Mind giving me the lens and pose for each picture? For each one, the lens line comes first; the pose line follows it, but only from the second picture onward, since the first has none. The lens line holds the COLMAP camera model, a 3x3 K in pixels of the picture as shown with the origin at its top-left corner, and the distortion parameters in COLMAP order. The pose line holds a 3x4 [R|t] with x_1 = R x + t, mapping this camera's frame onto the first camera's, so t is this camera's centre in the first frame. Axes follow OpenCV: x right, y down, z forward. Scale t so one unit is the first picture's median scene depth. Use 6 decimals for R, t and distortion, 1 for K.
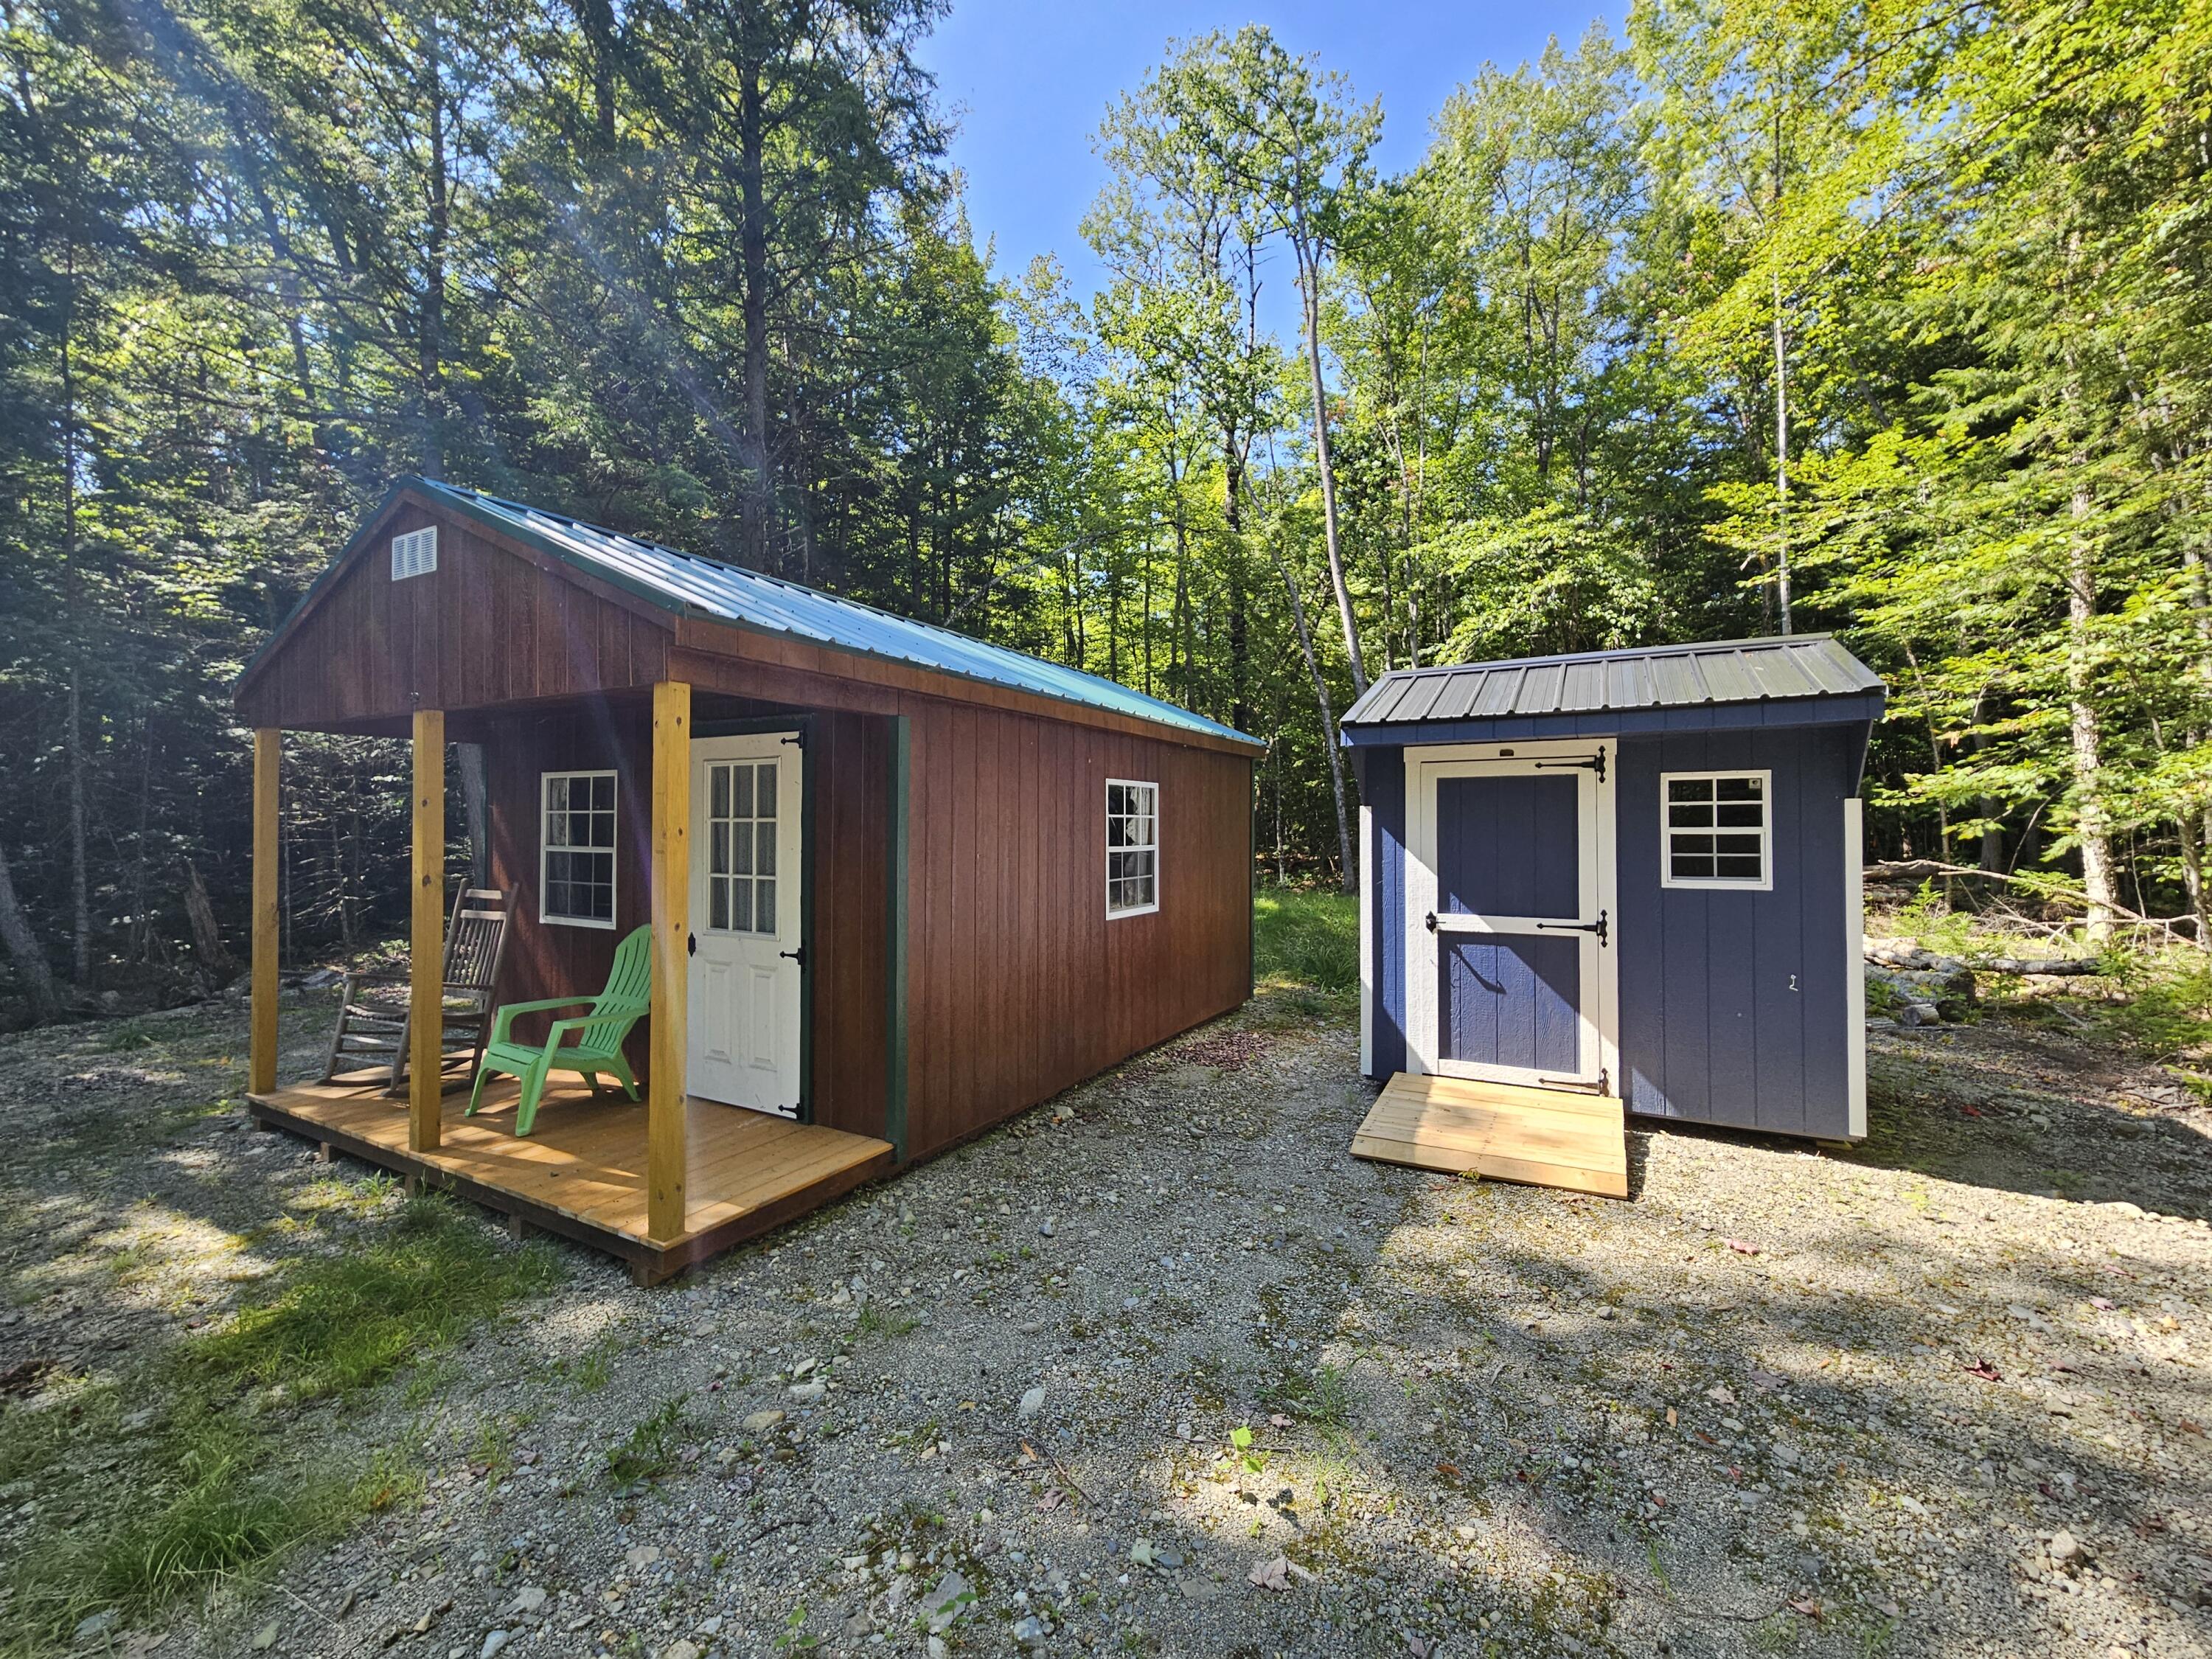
lens RADIAL K [[906.0, 0, 1113.6], [0, 906.0, 818.6], [0, 0, 1]] dist [0.001763, -0.001173]
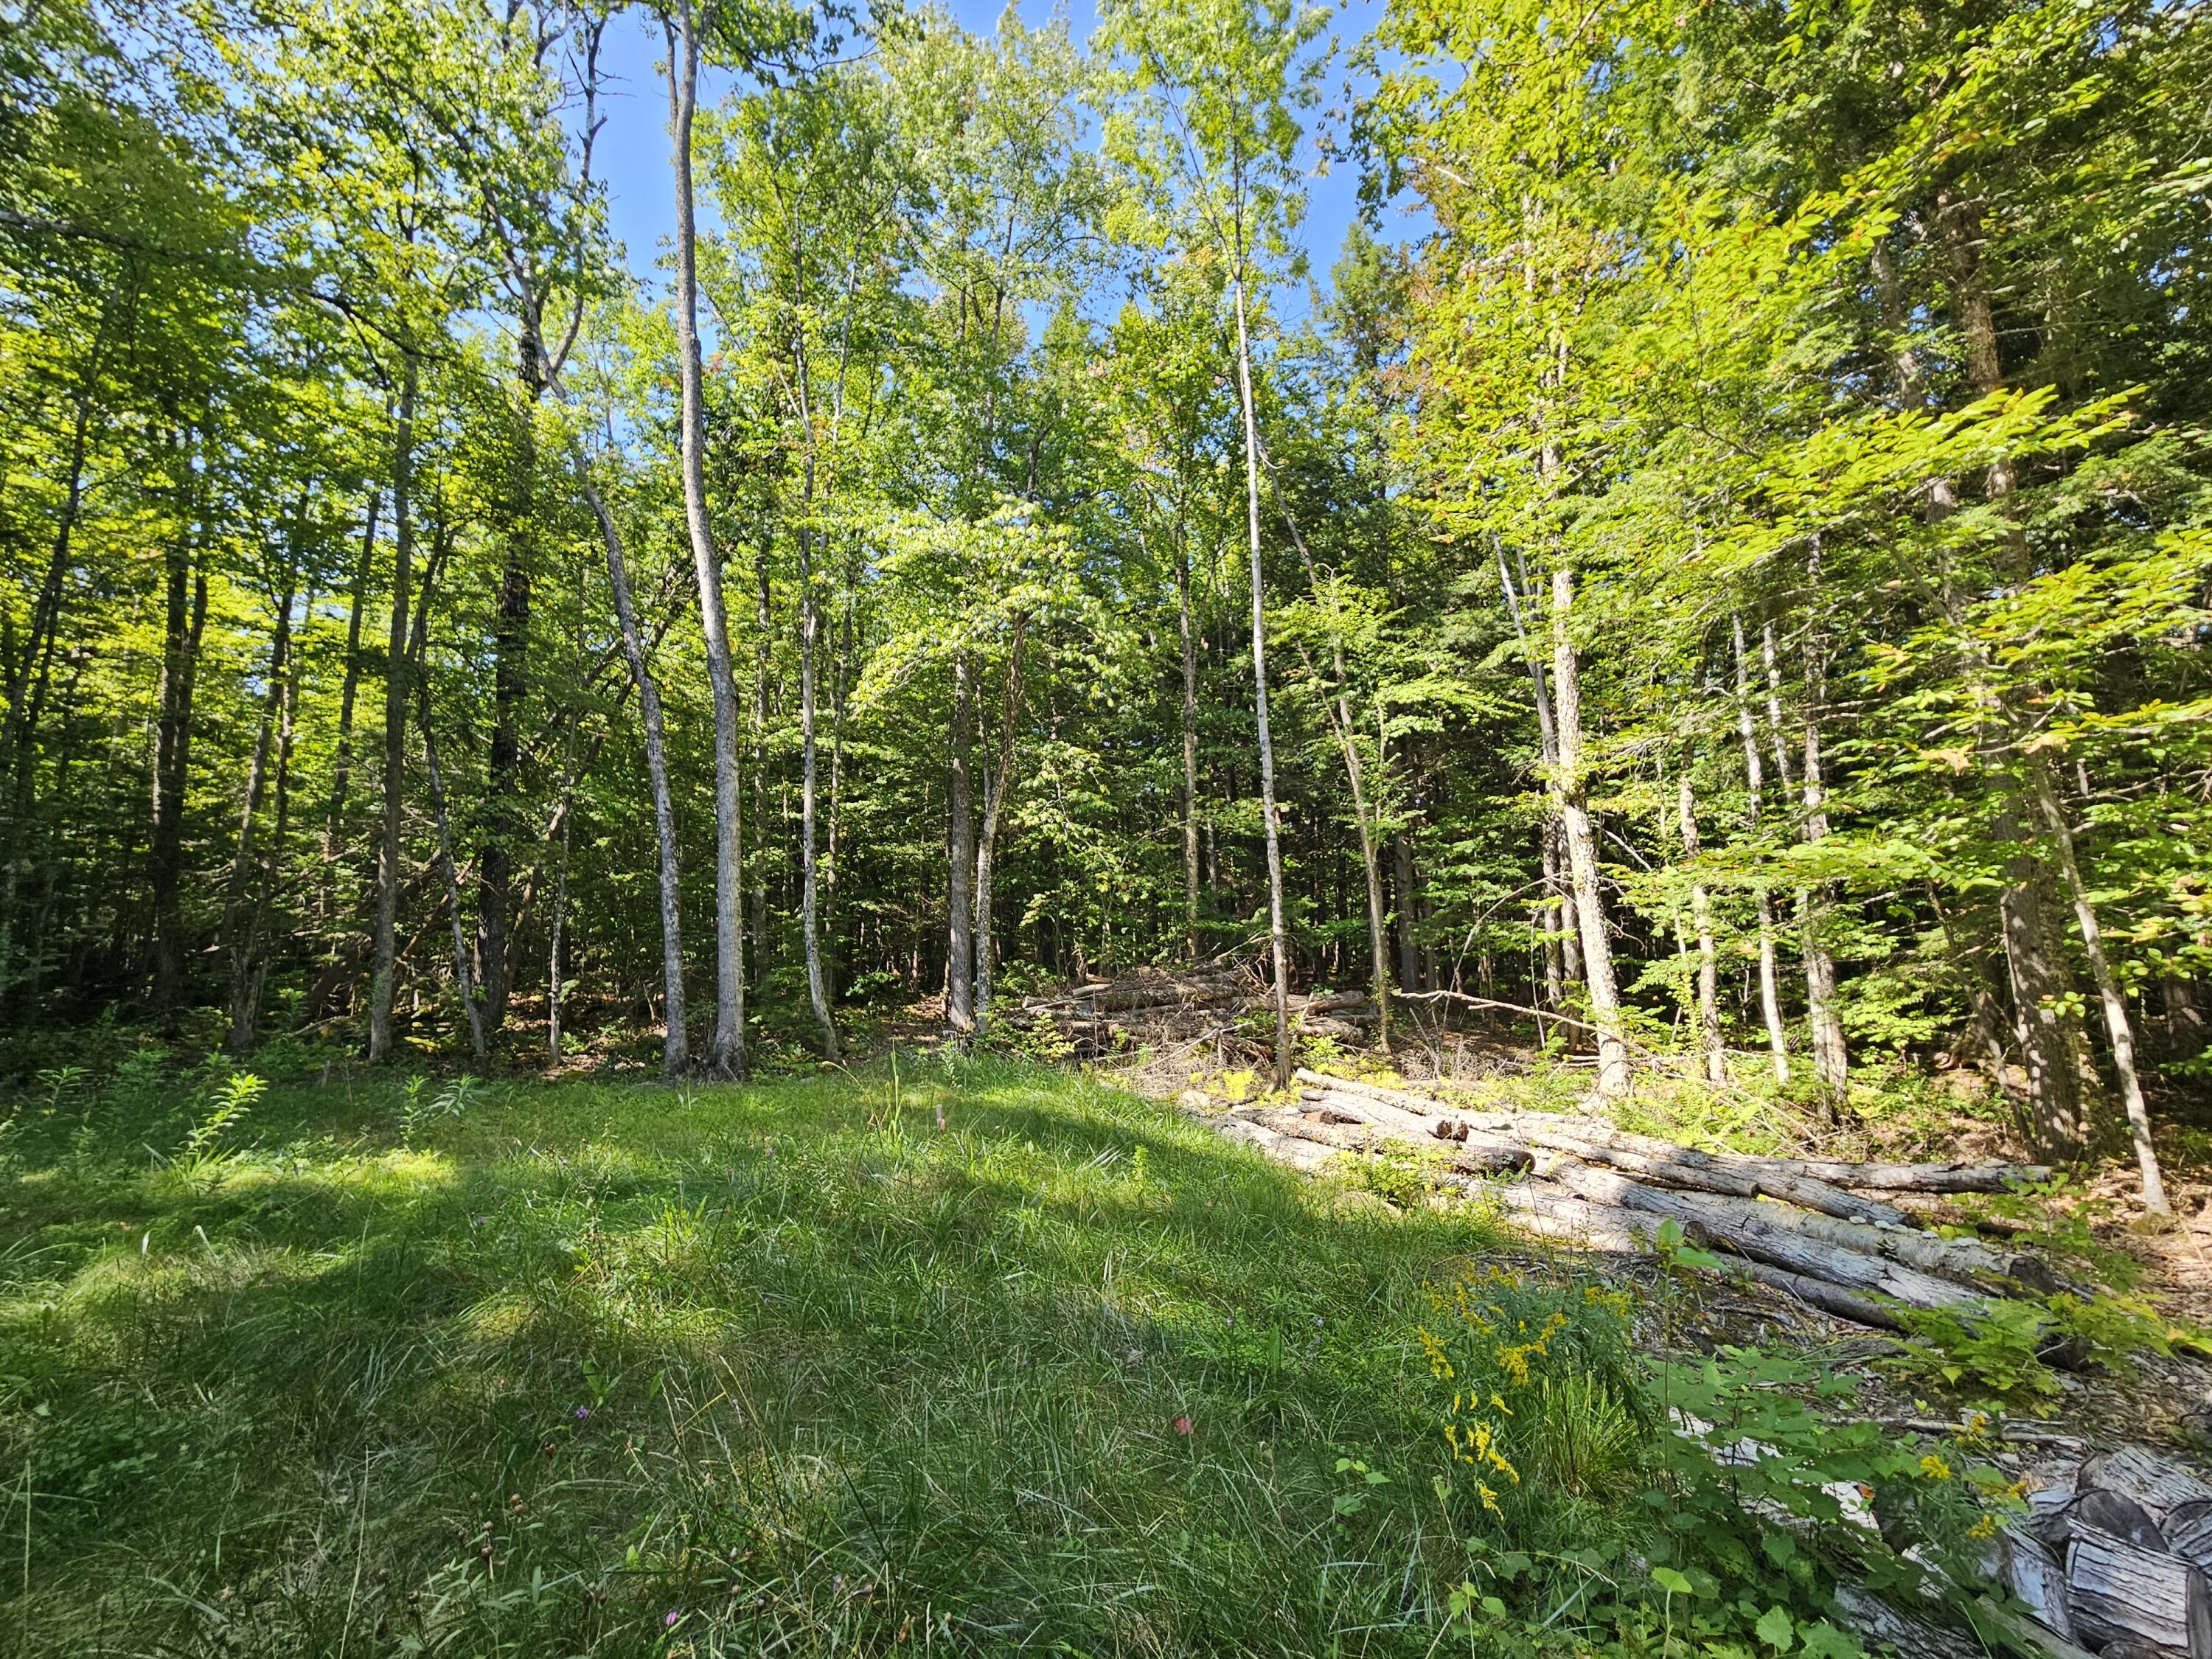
lens RADIAL K [[906.0, 0, 1107.9], [0, 906.0, 825.6], [0, 0, 1]] dist [0.001763, -0.001173]
pose [[0.783685, 0.096029, 0.613691, 0.466920], [0.000729, 0.987835, -0.155506, 0.066477], [-0.621158, 0.122315, 0.774081, 1.648364]]
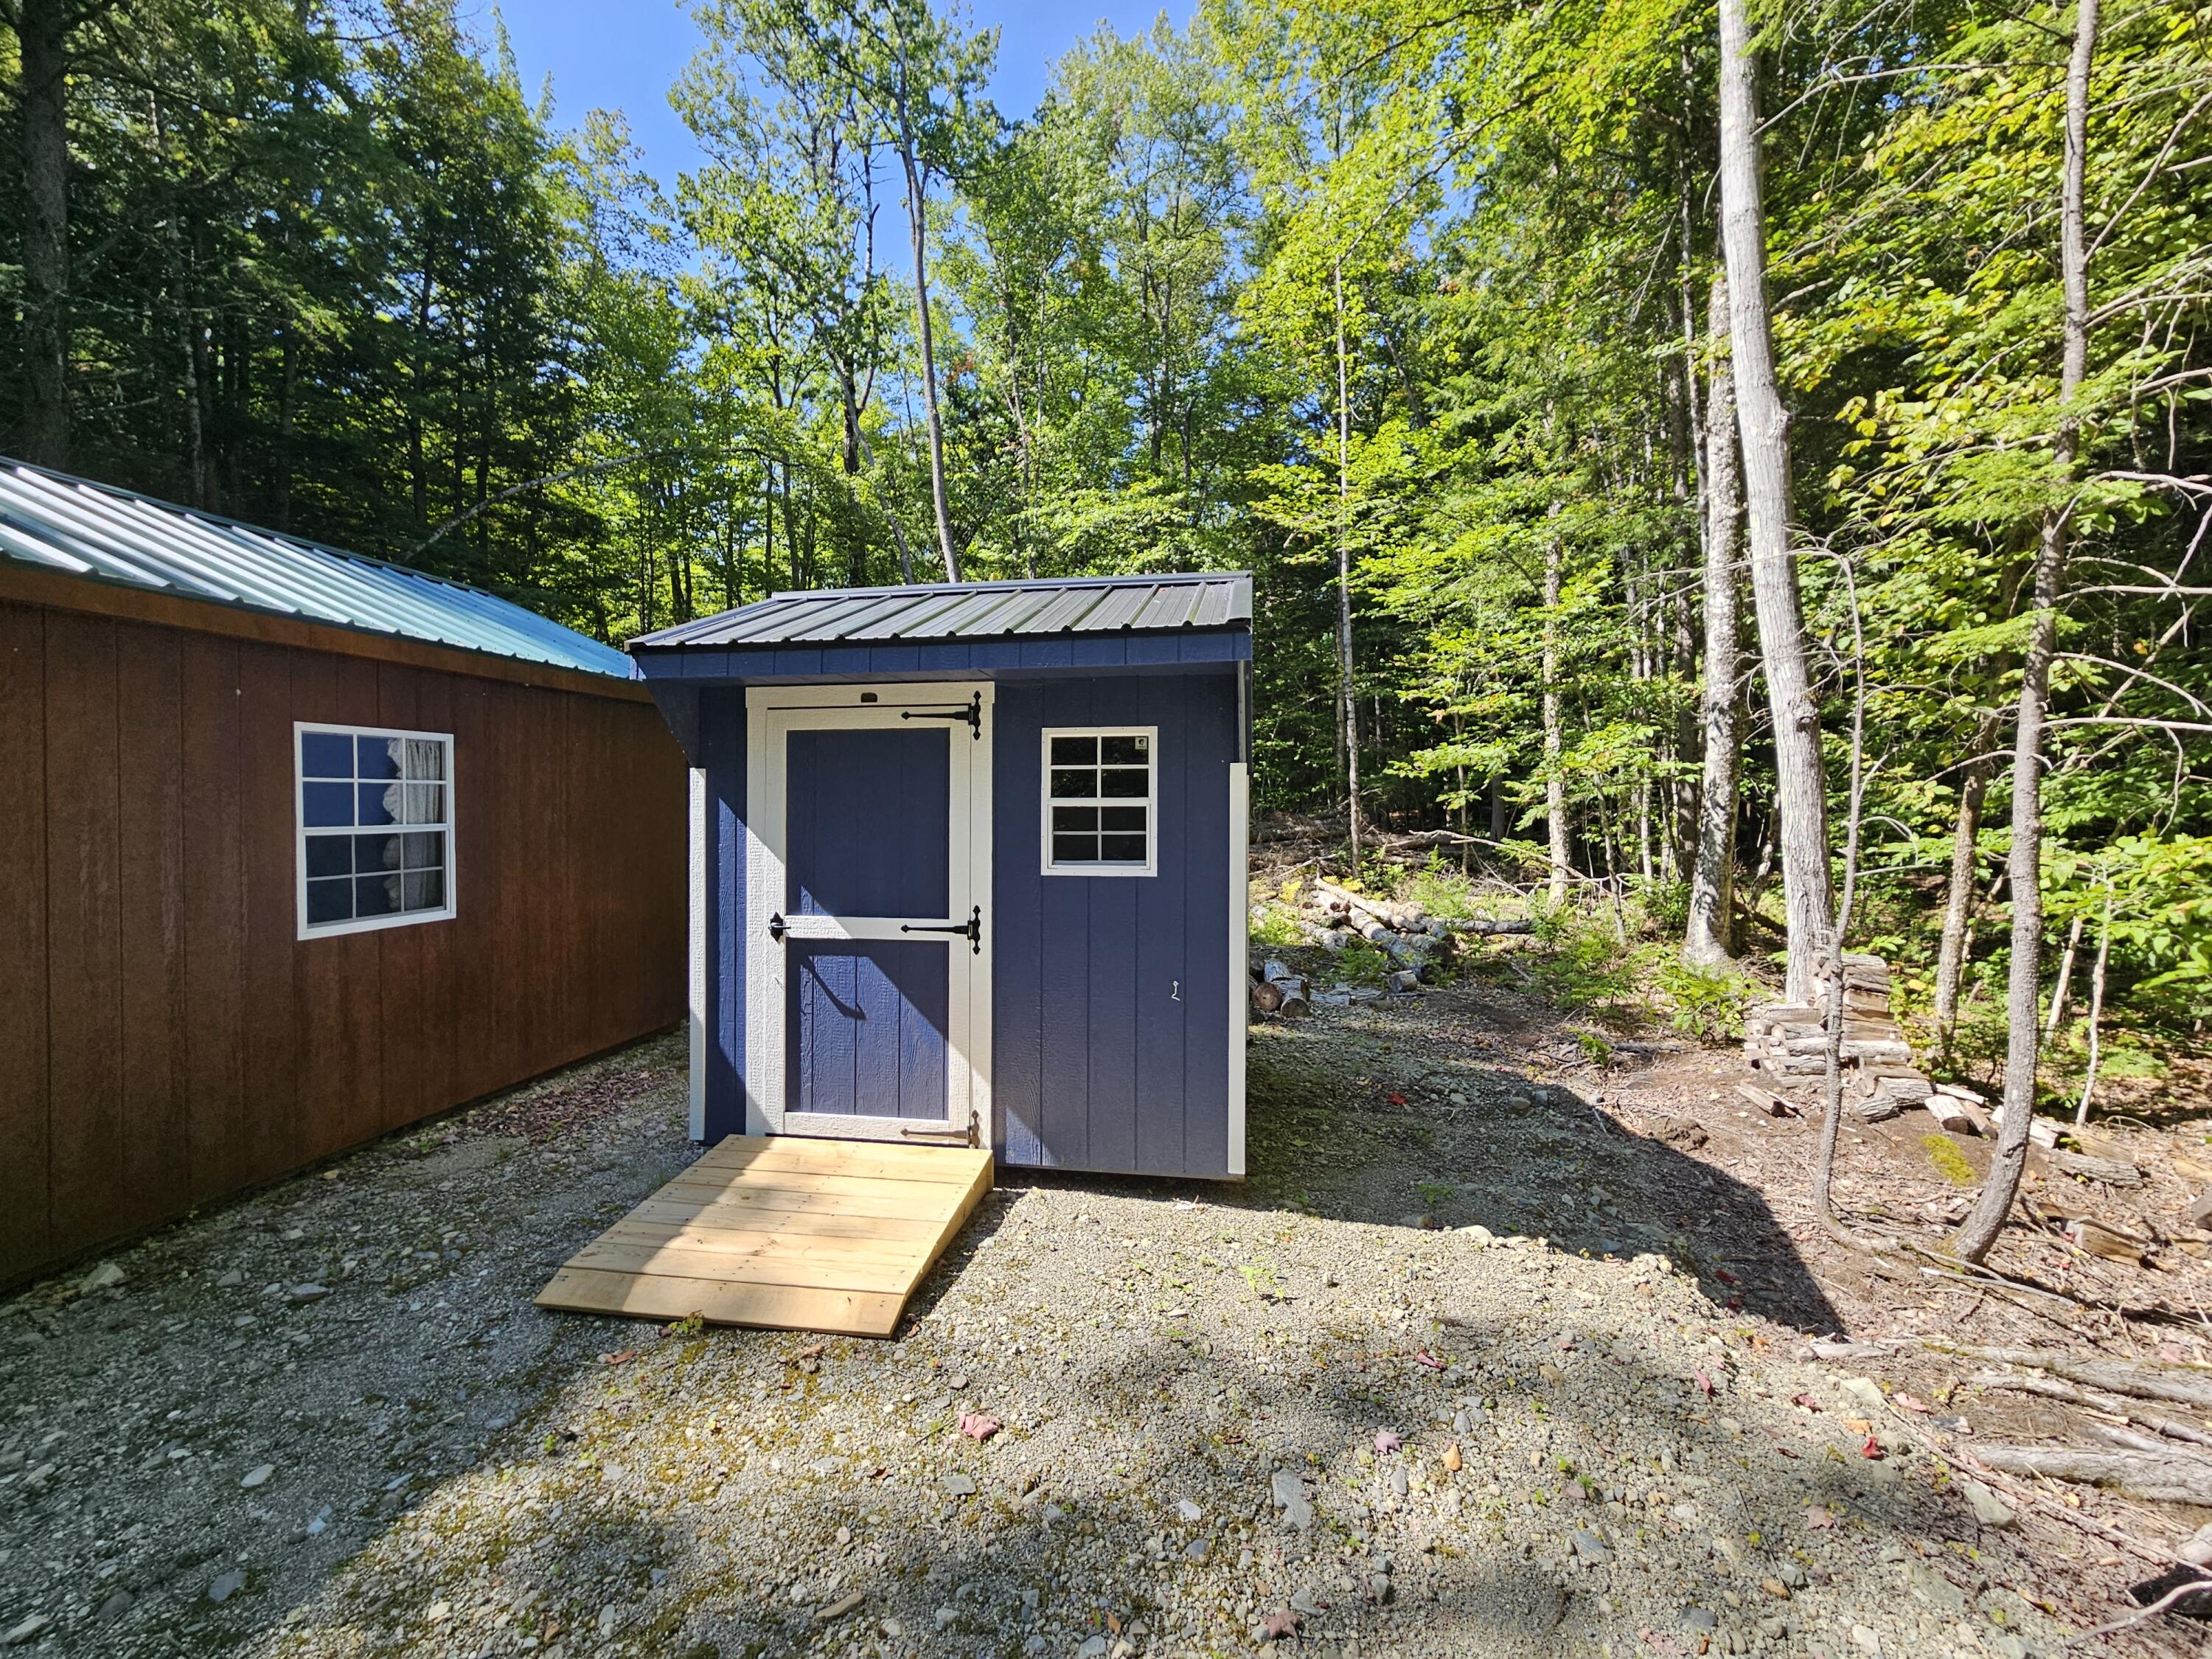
lens RADIAL K [[906.0, 0, 1105.4], [0, 906.0, 819.4], [0, 0, 1]] dist [0.001763, -0.001173]
pose [[0.943359, -0.005543, 0.331727, 0.354009], [-0.004291, 0.999573, 0.028906, 0.004834], [-0.331746, -0.028692, 0.942932, 0.220639]]
